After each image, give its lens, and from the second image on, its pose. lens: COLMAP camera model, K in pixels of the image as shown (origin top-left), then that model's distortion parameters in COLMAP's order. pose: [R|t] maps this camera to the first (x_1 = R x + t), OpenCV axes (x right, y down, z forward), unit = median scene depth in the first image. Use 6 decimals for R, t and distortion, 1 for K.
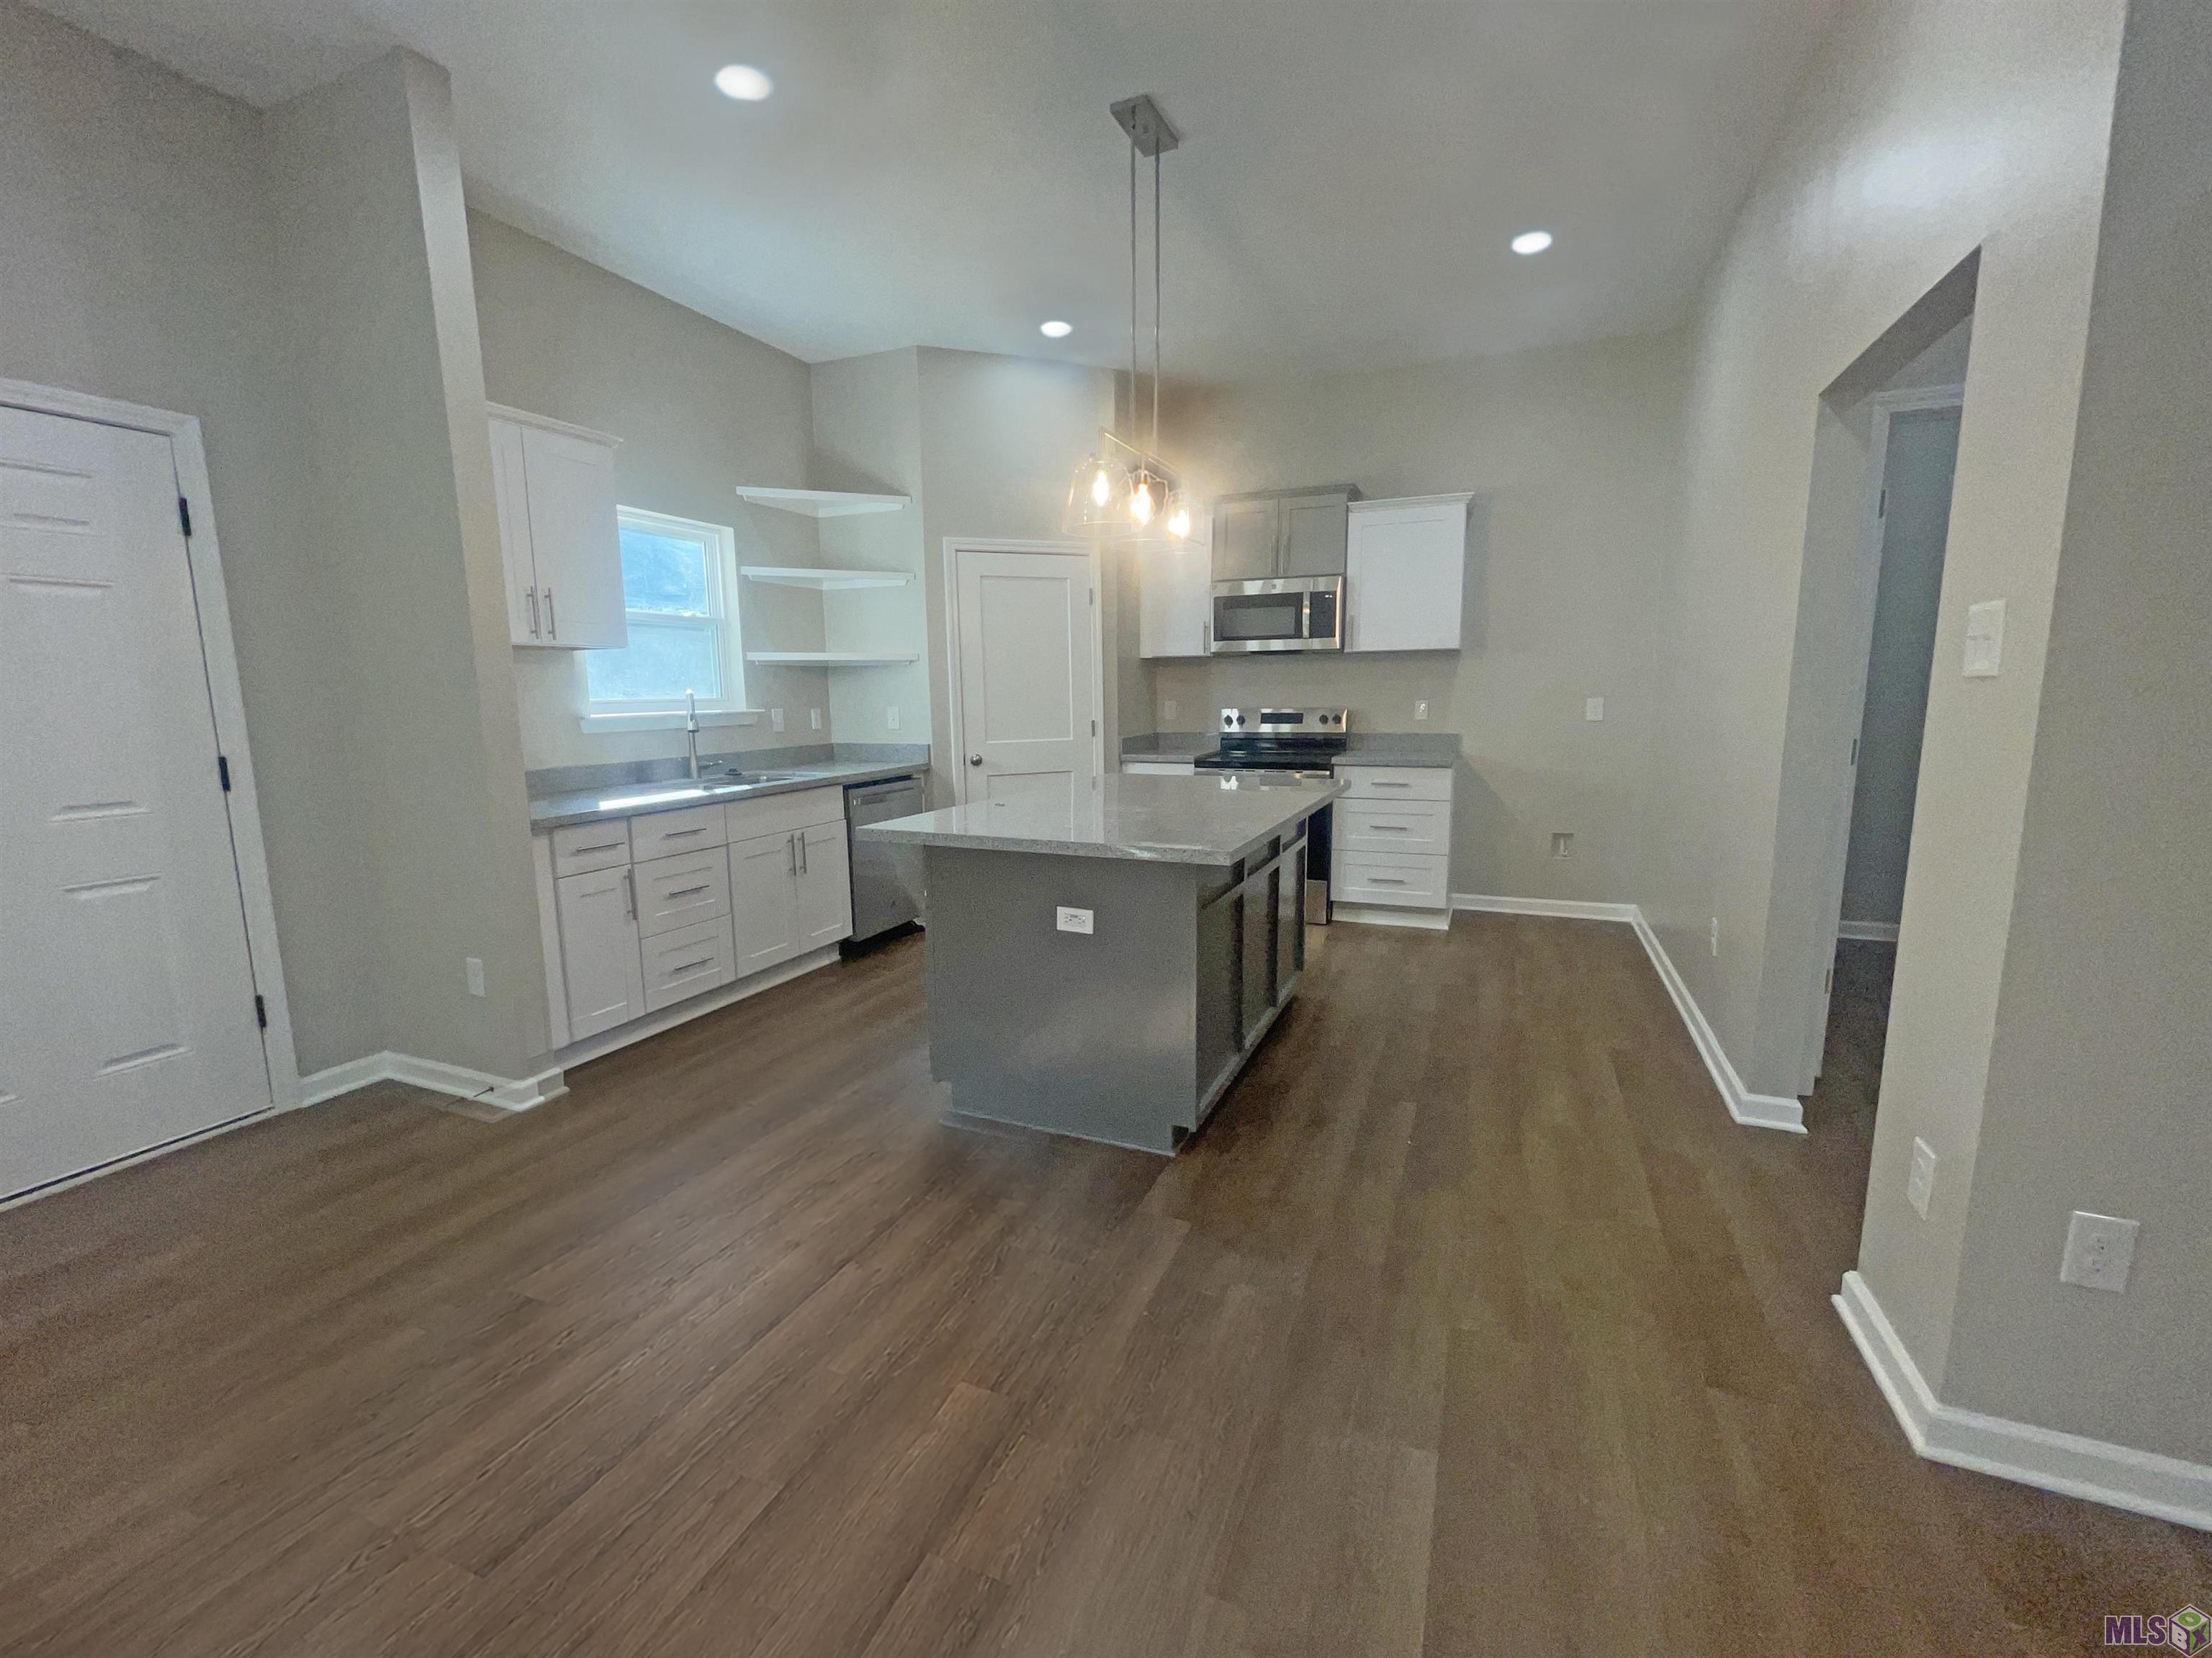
lens RADIAL K [[906.8, 0, 1106.0], [0, 906.8, 829.0], [0, 0, 1]] dist [0.001805, 0.000528]
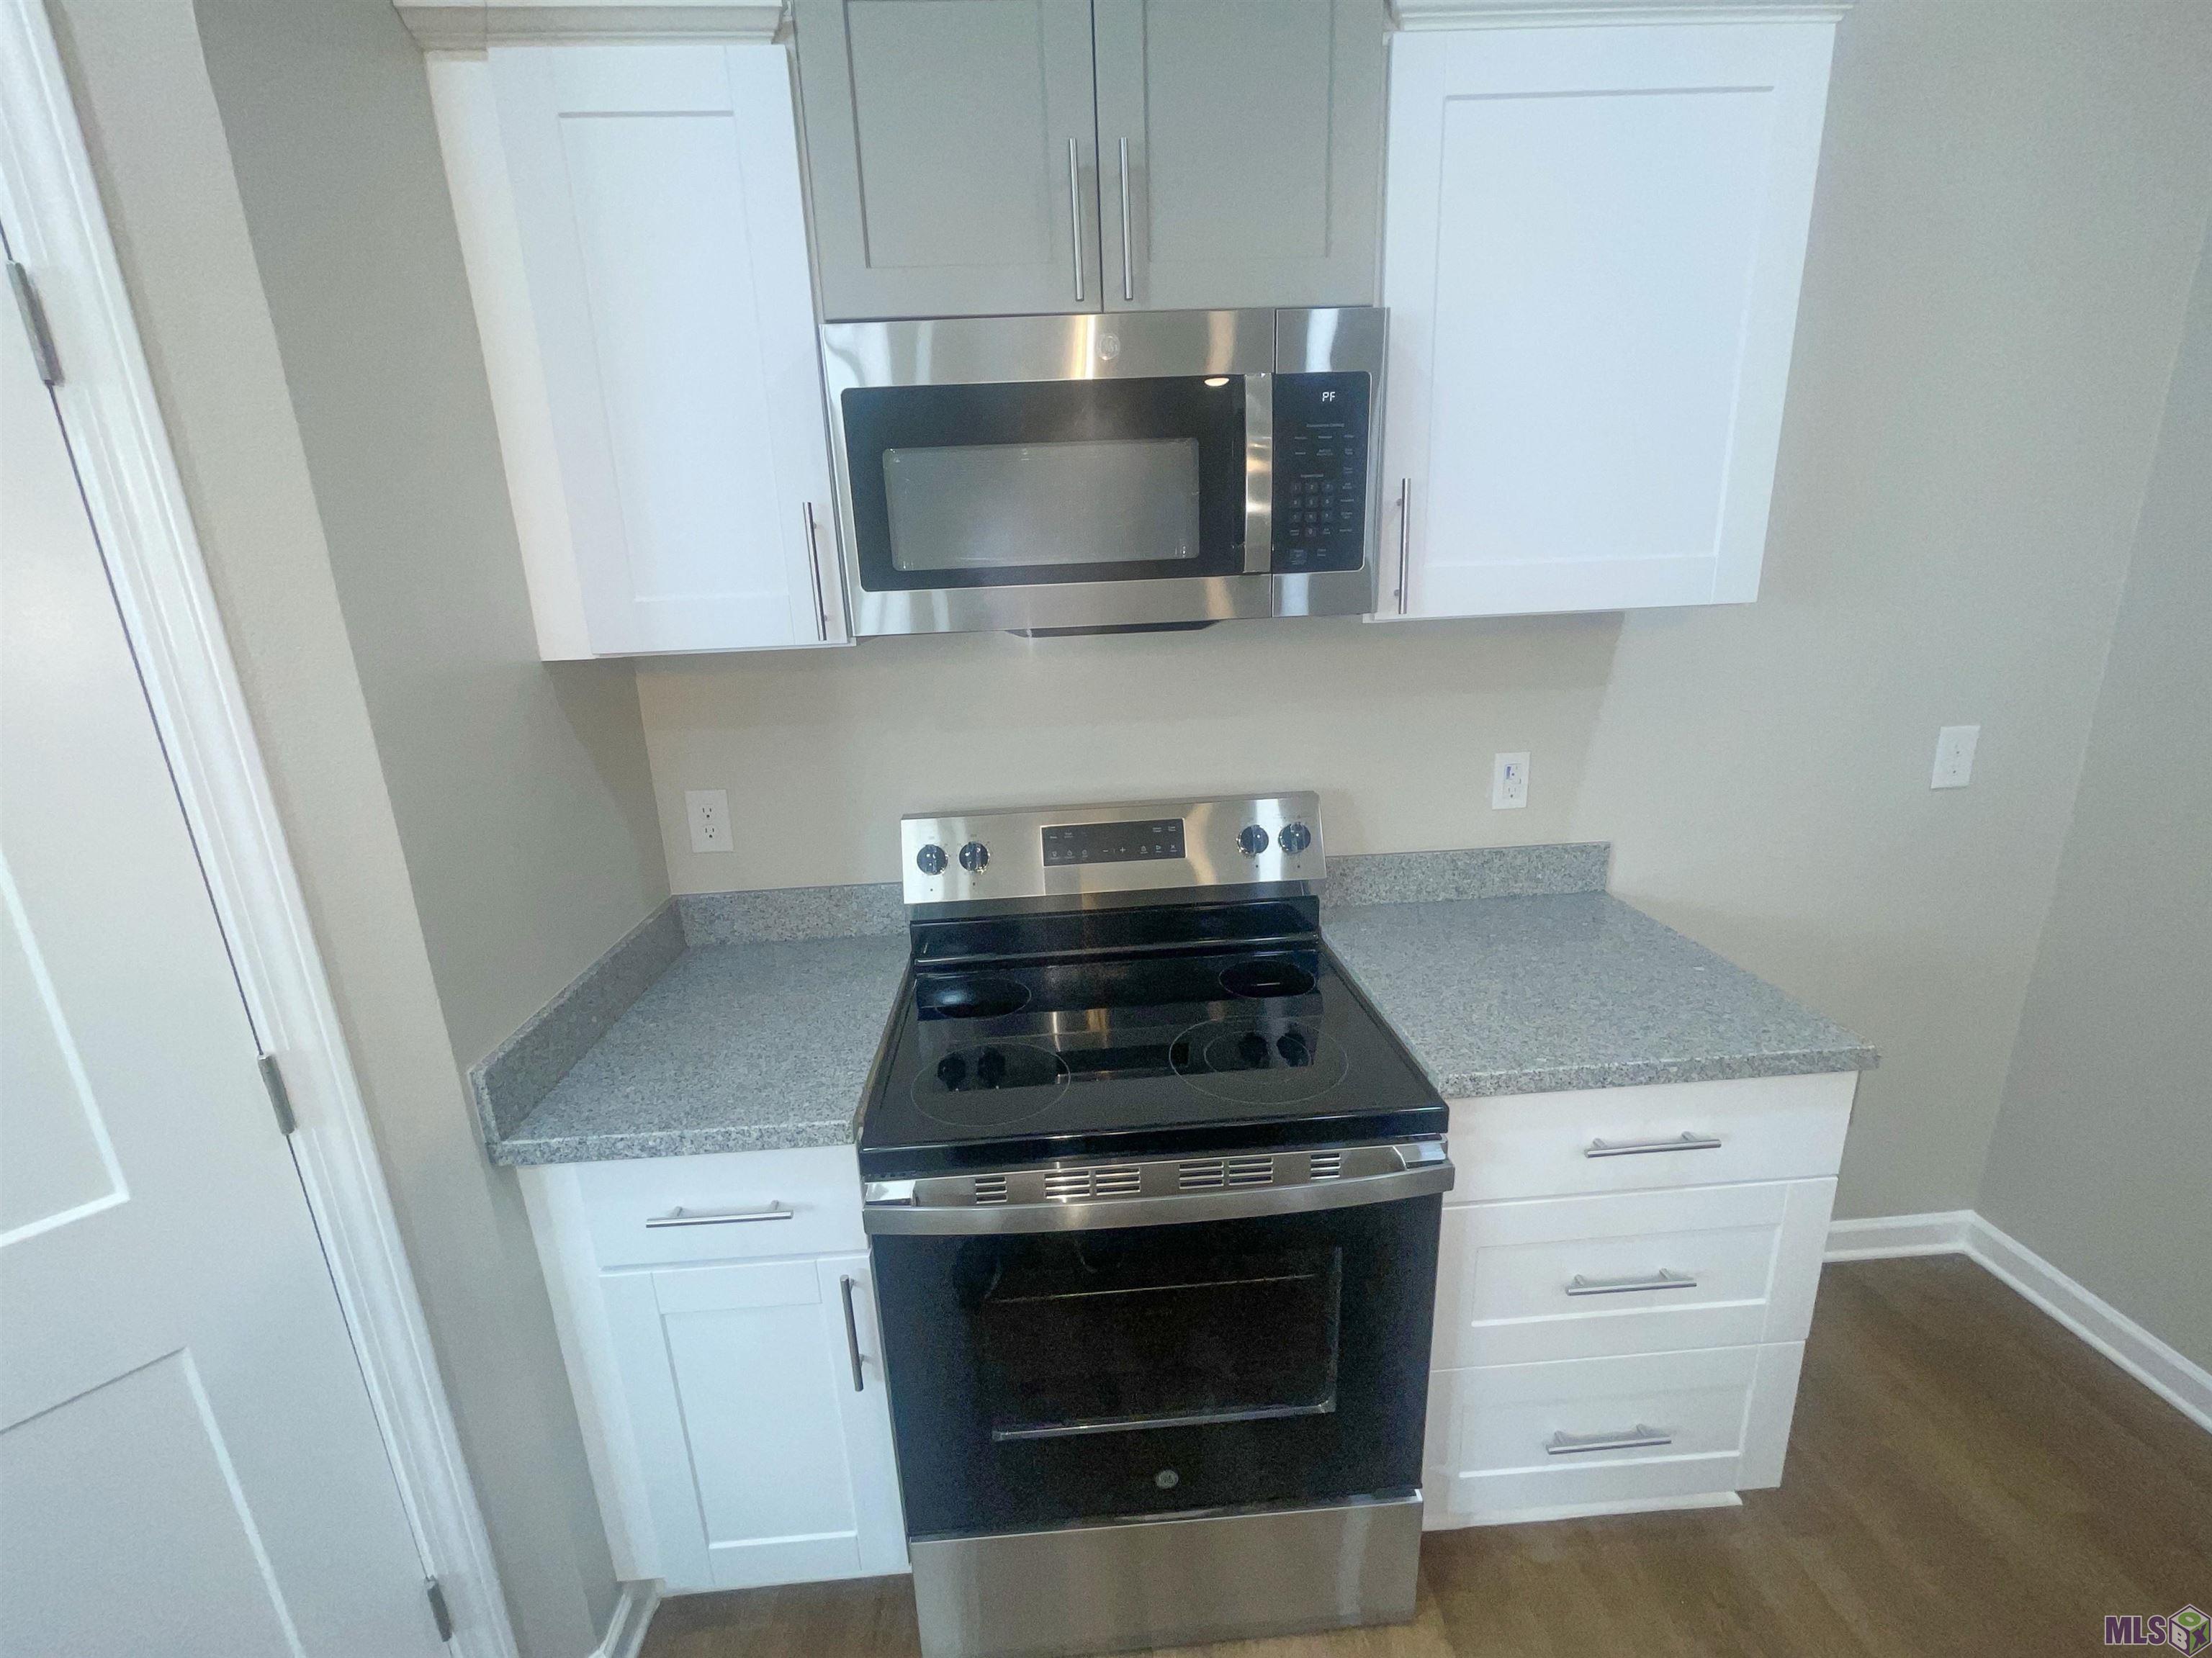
lens RADIAL K [[906.8, 0, 1106.0], [0, 906.8, 829.0], [0, 0, 1]] dist [0.001805, 0.000528]
pose [[0.896961, -0.137646, 0.420136, 0.066943], [0.093399, 0.987847, 0.124241, -0.166407], [-0.432131, -0.072199, 0.898916, 0.742145]]
